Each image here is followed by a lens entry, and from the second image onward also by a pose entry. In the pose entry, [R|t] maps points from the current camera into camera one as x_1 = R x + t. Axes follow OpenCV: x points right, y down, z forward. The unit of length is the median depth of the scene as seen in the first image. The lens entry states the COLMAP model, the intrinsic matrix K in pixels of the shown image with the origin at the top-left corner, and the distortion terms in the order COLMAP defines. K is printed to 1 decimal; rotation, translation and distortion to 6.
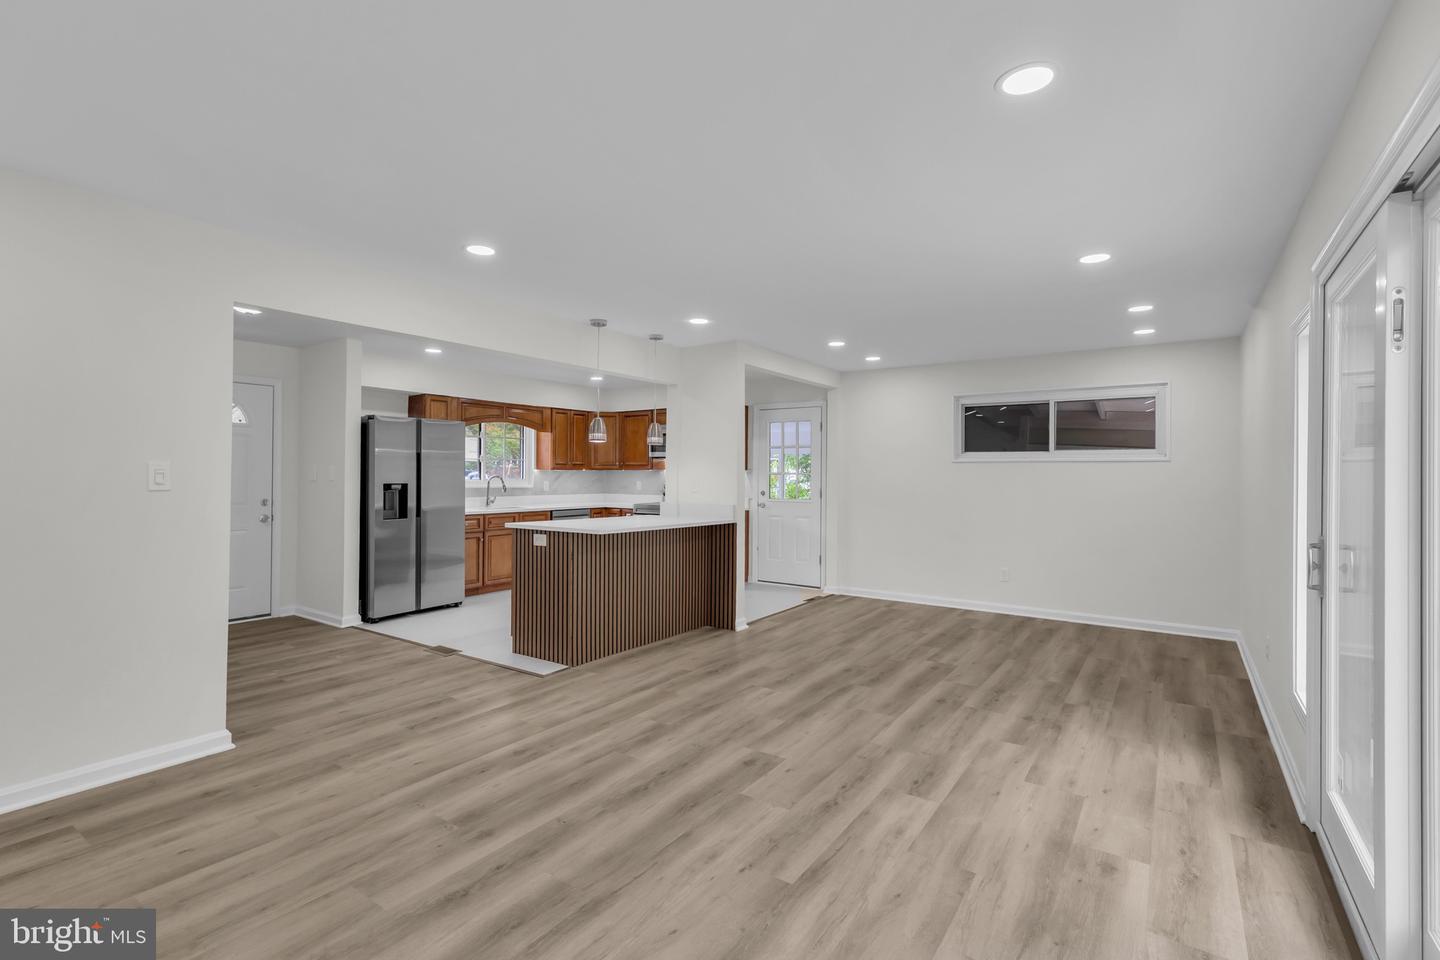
lens RADIAL K [[652.6, 0, 713.0], [0, 652.6, 477.9], [0, 0, 1]] dist [0.000607, 0.000293]
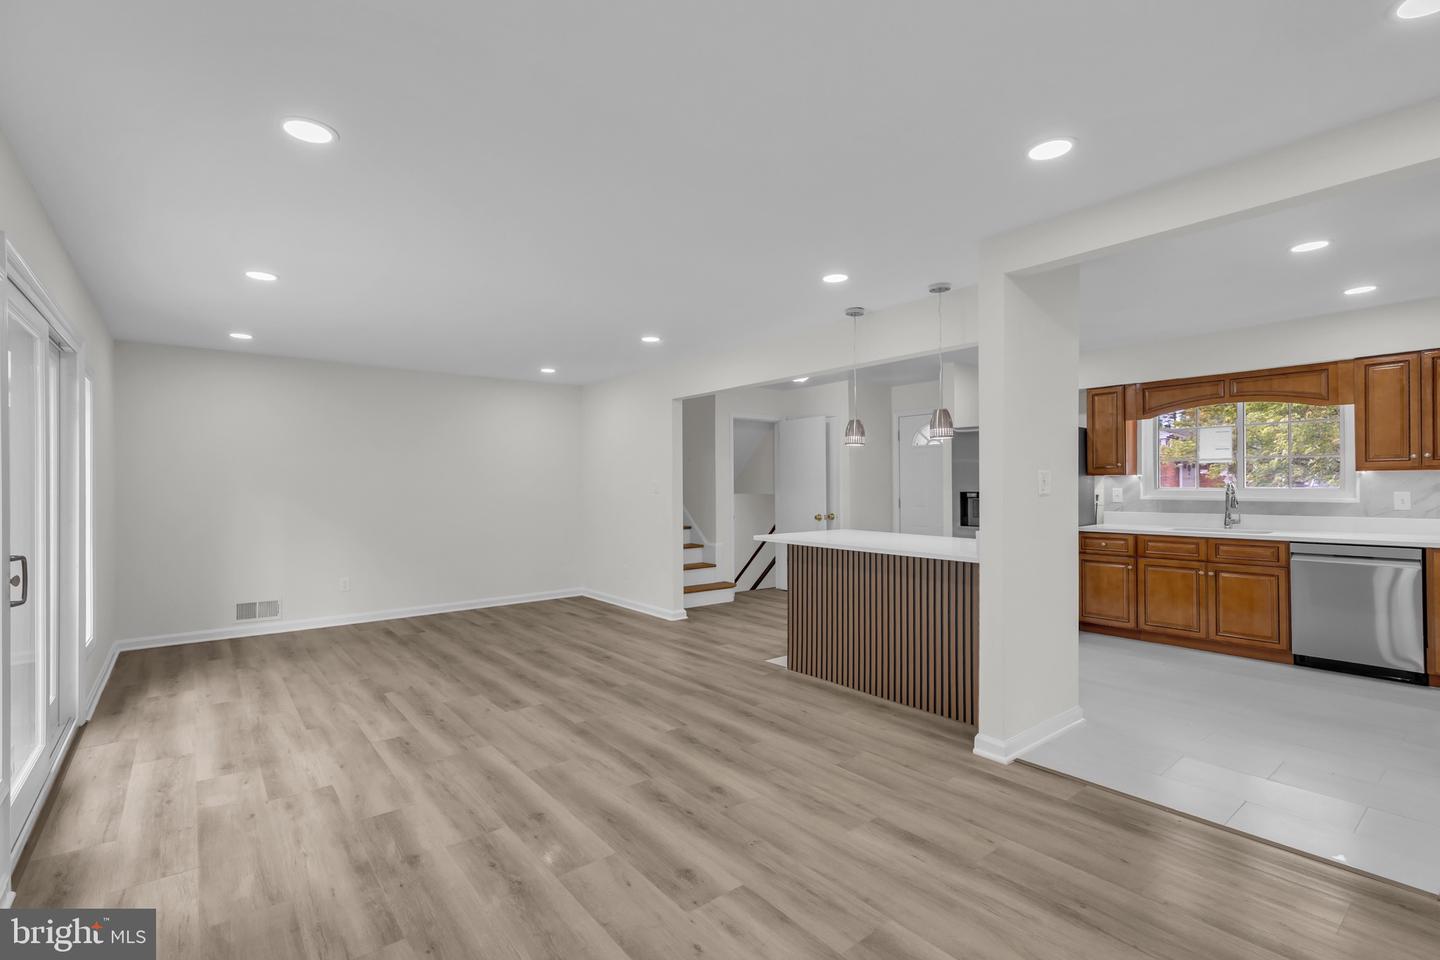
lens RADIAL K [[652.6, 0, 713.0], [0, 652.6, 477.9], [0, 0, 1]] dist [0.000607, 0.000293]
pose [[-0.272864, -0.013503, -0.961958, 1.100959], [0.000693, 0.999898, -0.014232, 0.001023], [0.962053, -0.004550, -0.272826, 1.568037]]
